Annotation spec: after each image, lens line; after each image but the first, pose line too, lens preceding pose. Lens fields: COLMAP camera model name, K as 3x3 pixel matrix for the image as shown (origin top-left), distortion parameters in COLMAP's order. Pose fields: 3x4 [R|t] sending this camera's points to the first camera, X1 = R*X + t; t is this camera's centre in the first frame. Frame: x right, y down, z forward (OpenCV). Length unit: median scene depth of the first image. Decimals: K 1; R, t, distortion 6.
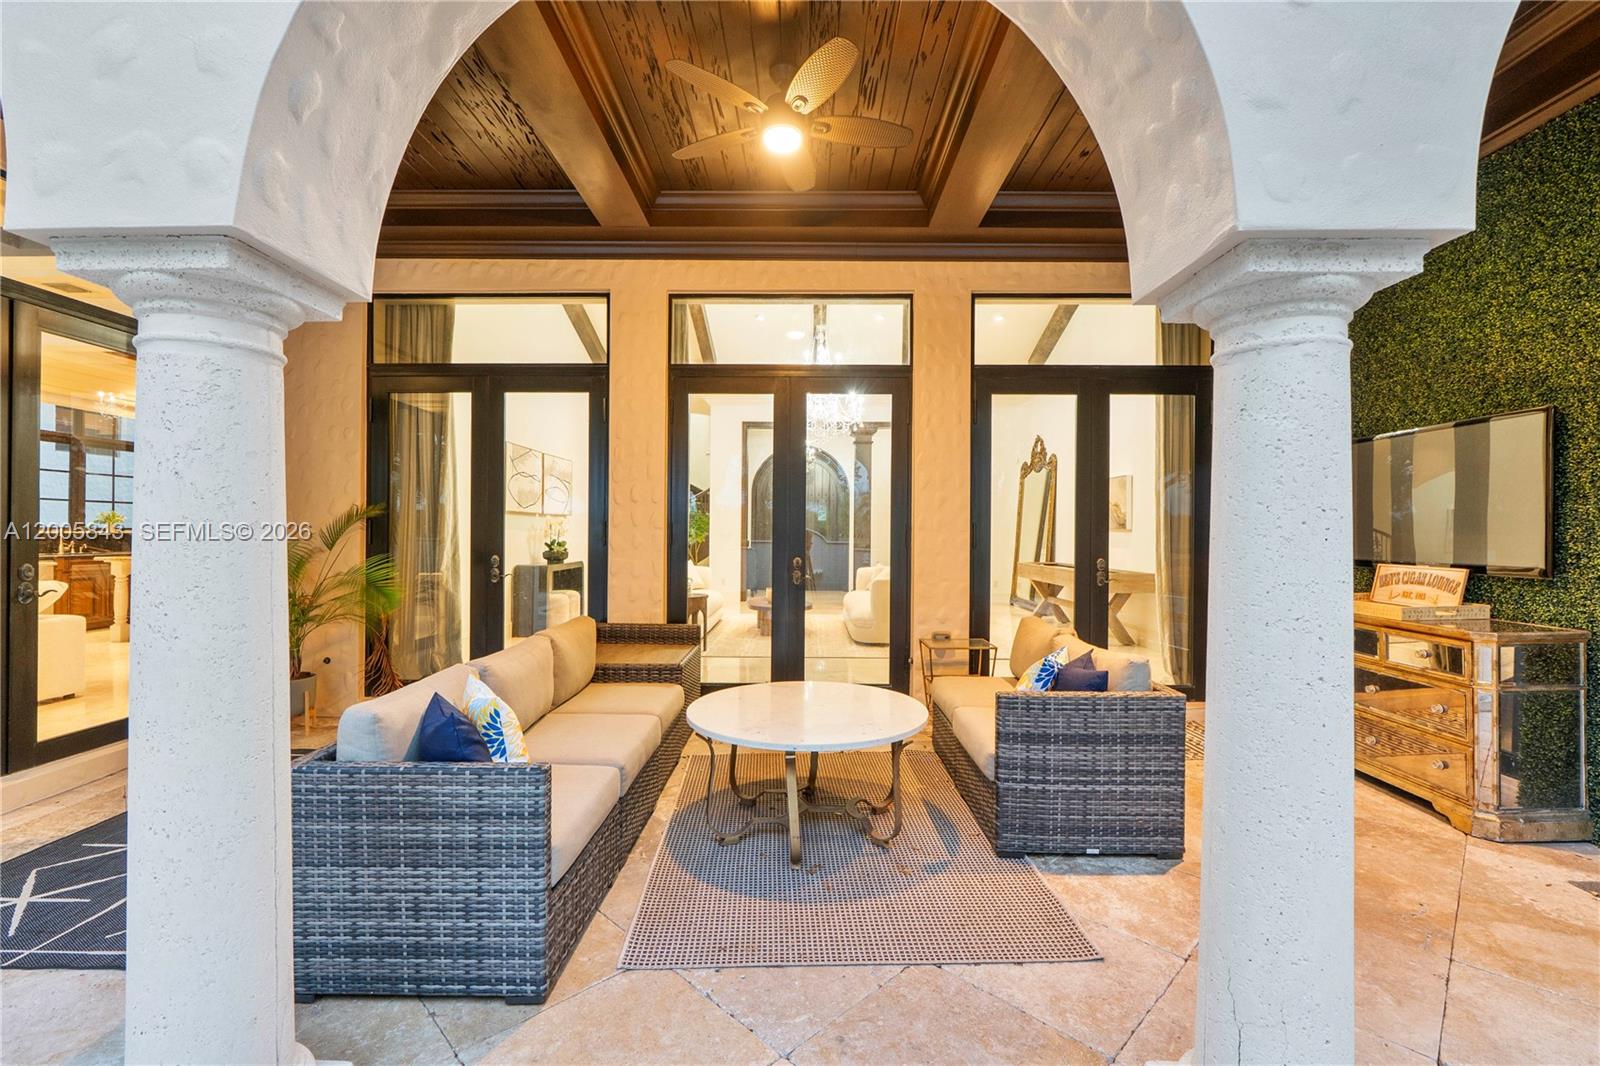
lens RADIAL K [[701.5, 0, 810.6], [0, 701.5, 528.6], [0, 0, 1]] dist [-0.009731, 0.001944]
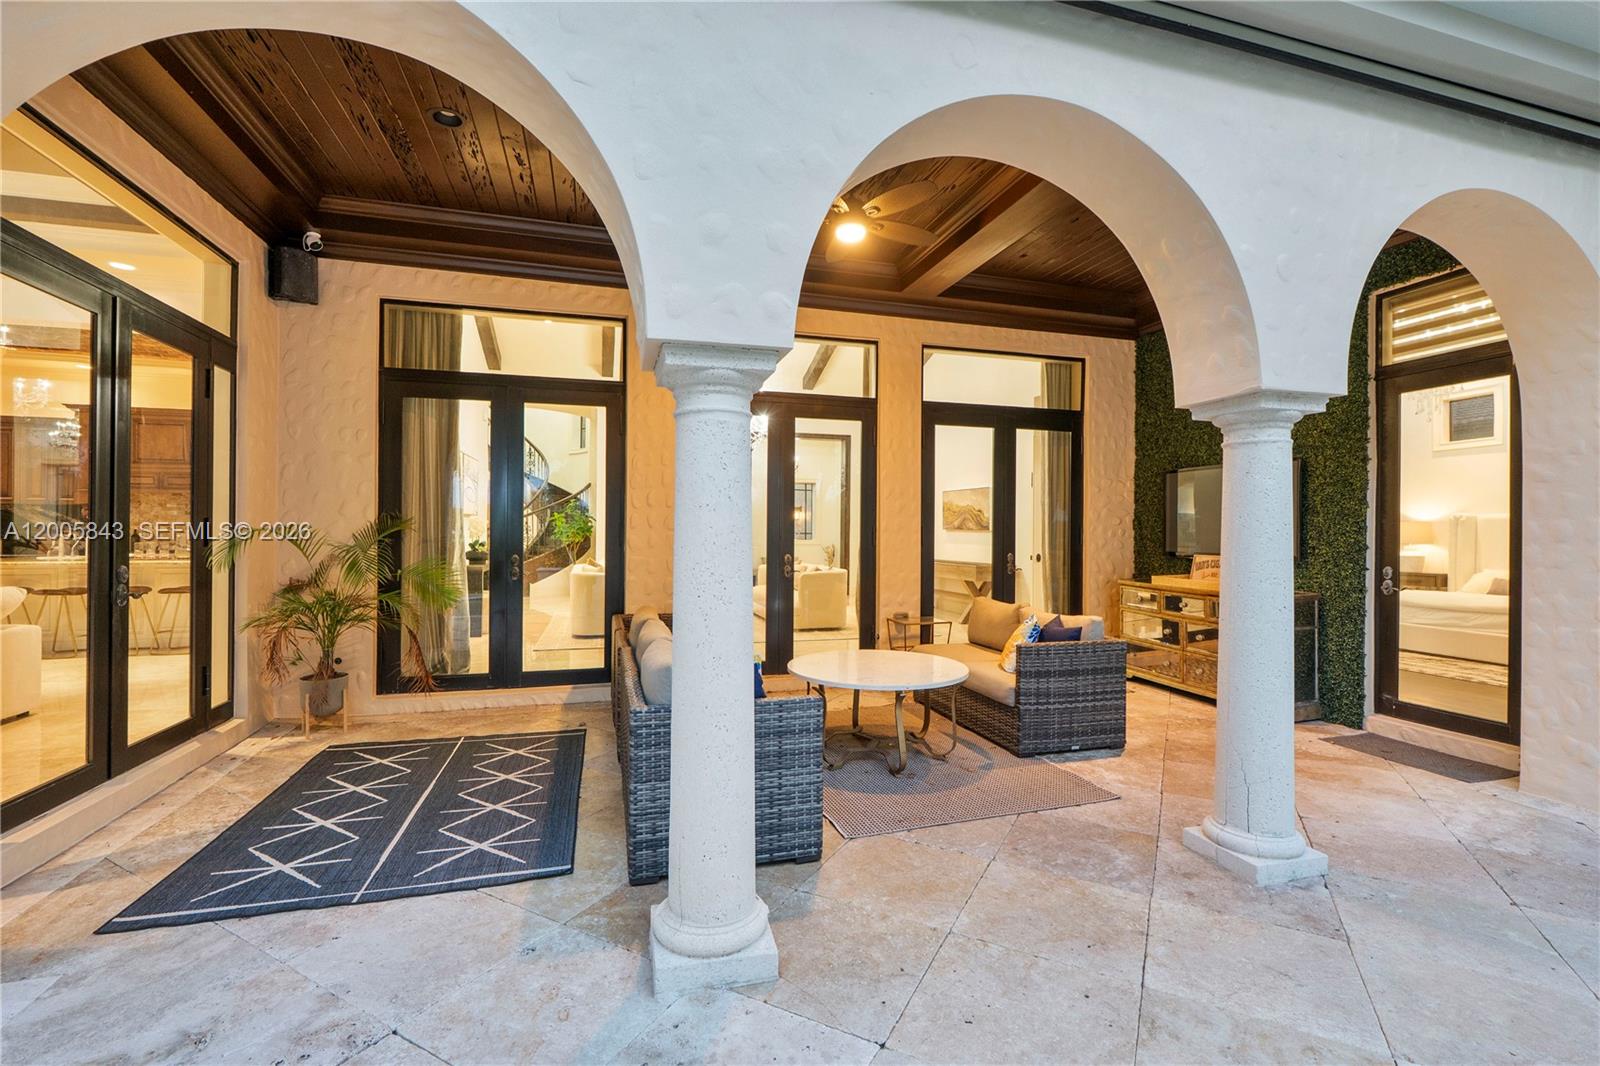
lens RADIAL K [[701.5, 0, 808.6], [0, 701.5, 527.8], [0, 0, 1]] dist [-0.009731, 0.001944]
pose [[0.957443, 0.002457, 0.288611, -0.530619], [-0.002240, 0.999997, -0.001083, -0.004587], [-0.288612, 0.000391, 0.957446, -0.246477]]
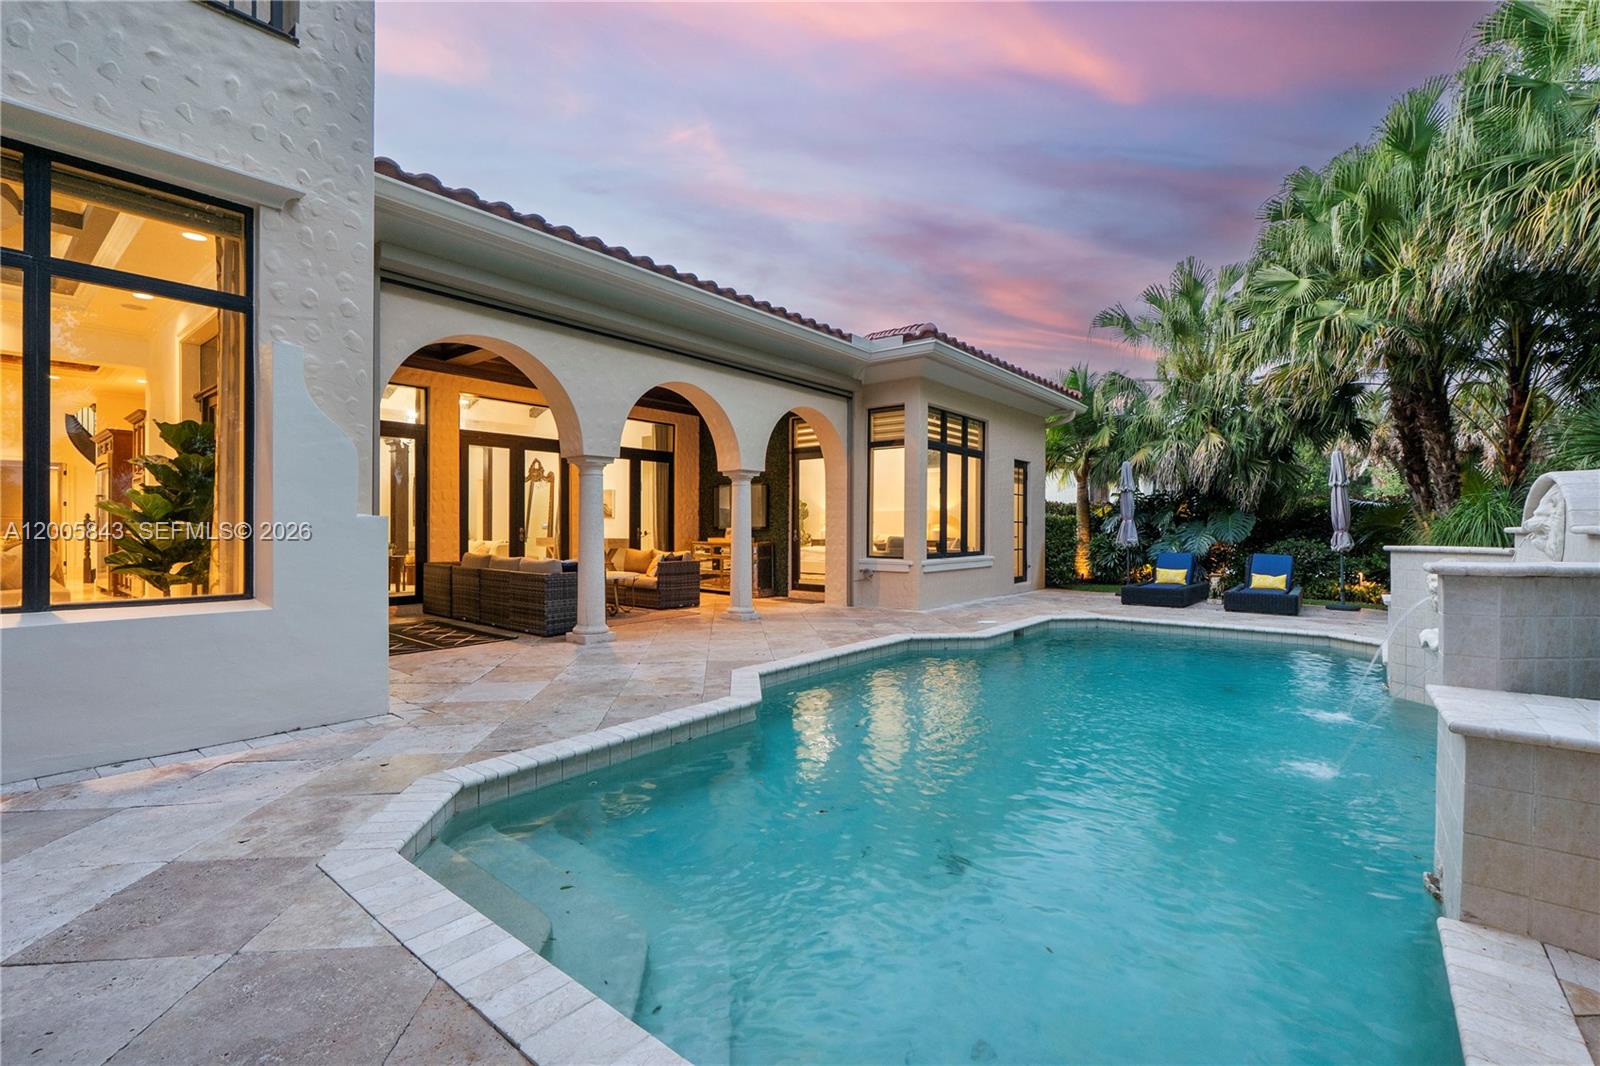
lens RADIAL K [[701.5, 0, 789.6], [0, 701.5, 553.9], [0, 0, 1]] dist [-0.009731, 0.001944]
pose [[0.638519, -0.033681, 0.768869, -1.826347], [-0.001798, 0.998974, 0.045254, 0.034571], [-0.769604, -0.030278, 0.637803, -1.561344]]
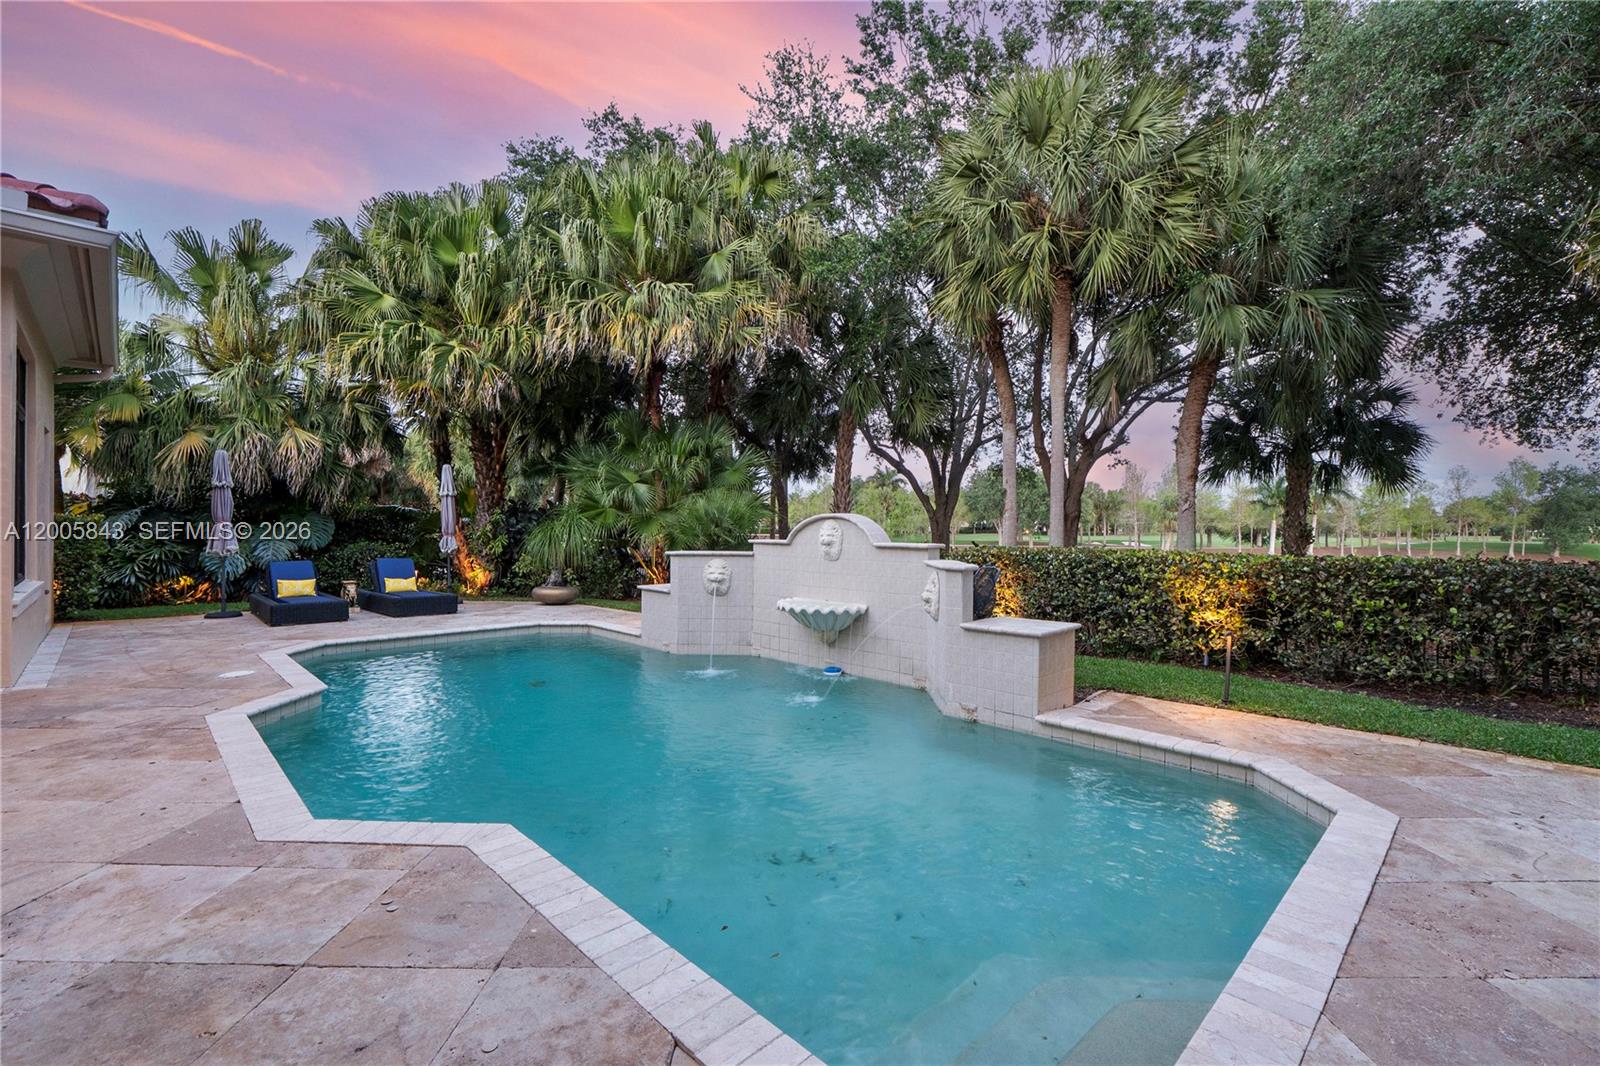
lens RADIAL K [[701.5, 0, 811.5], [0, 701.5, 541.5], [0, 0, 1]] dist [-0.009731, 0.001944]
pose [[-0.715066, -0.024599, 0.698624, -1.660167], [-0.016249, 0.999696, 0.018568, -0.001918], [-0.698868, 0.001926, -0.715248, -0.023123]]
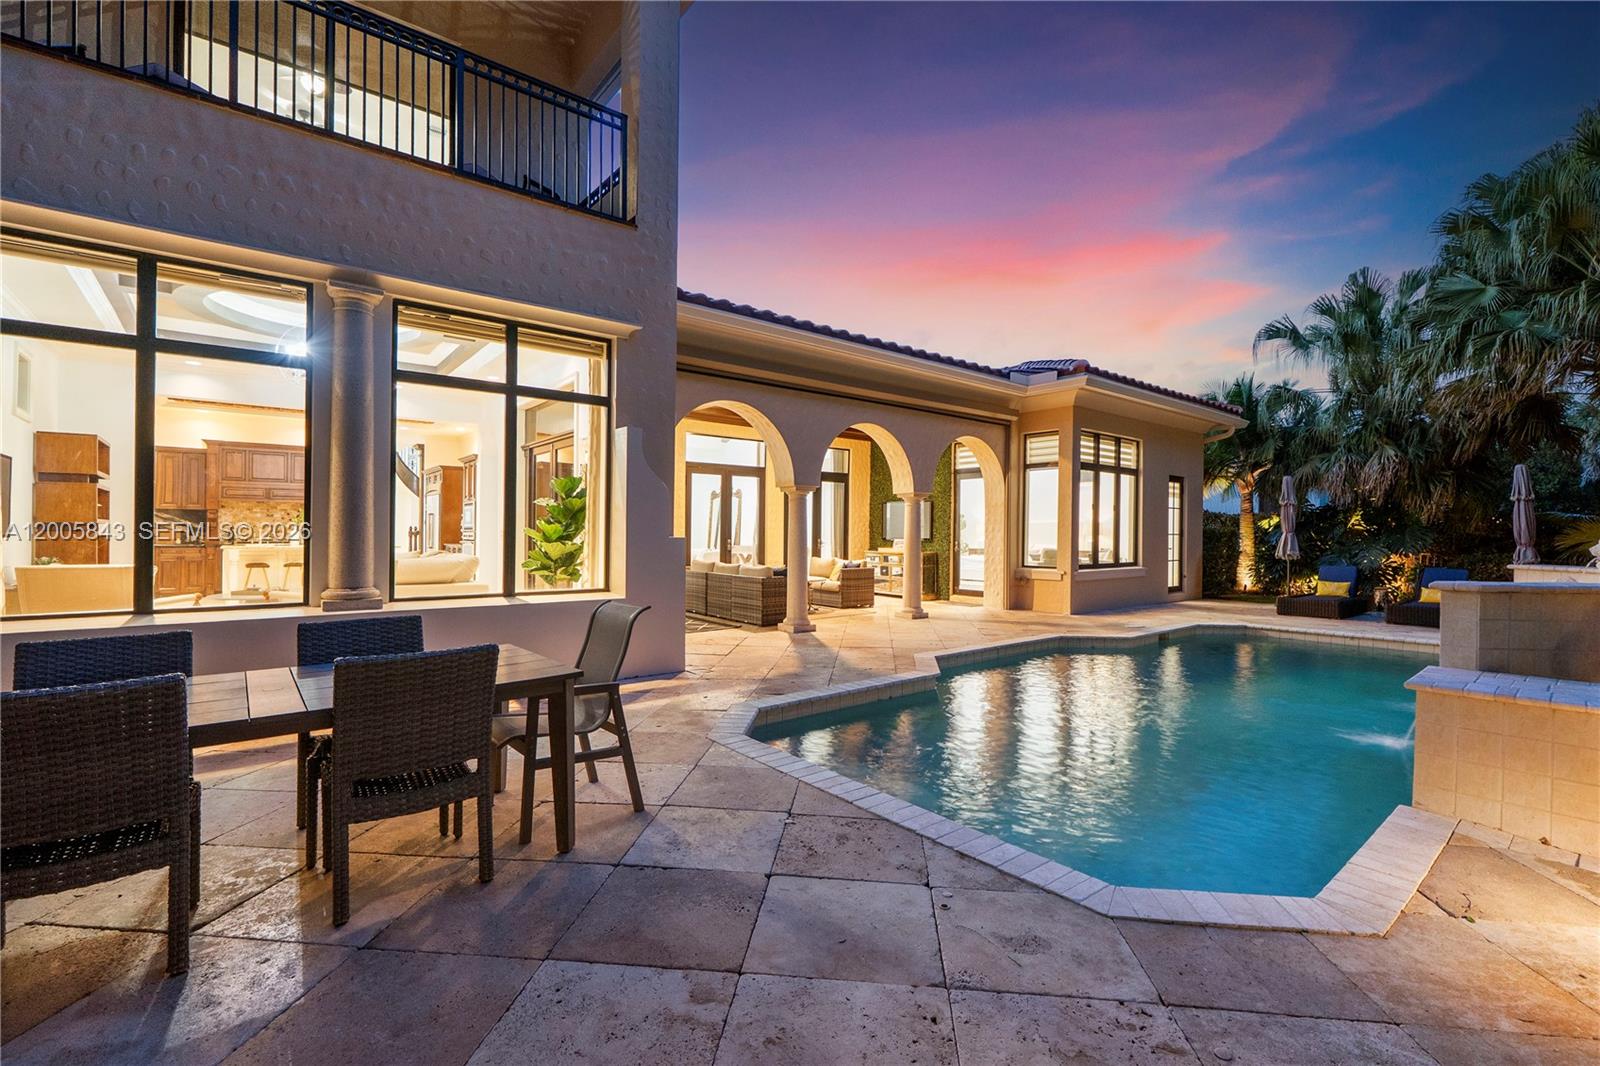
lens RADIAL K [[701.5, 0, 802.3], [0, 701.5, 545.3], [0, 0, 1]] dist [-0.009731, 0.001944]
pose [[0.776217, -0.012381, 0.630344, -2.297397], [-0.004497, 0.999673, 0.025174, -0.004629], [-0.630450, -0.022375, 0.775908, -1.874484]]
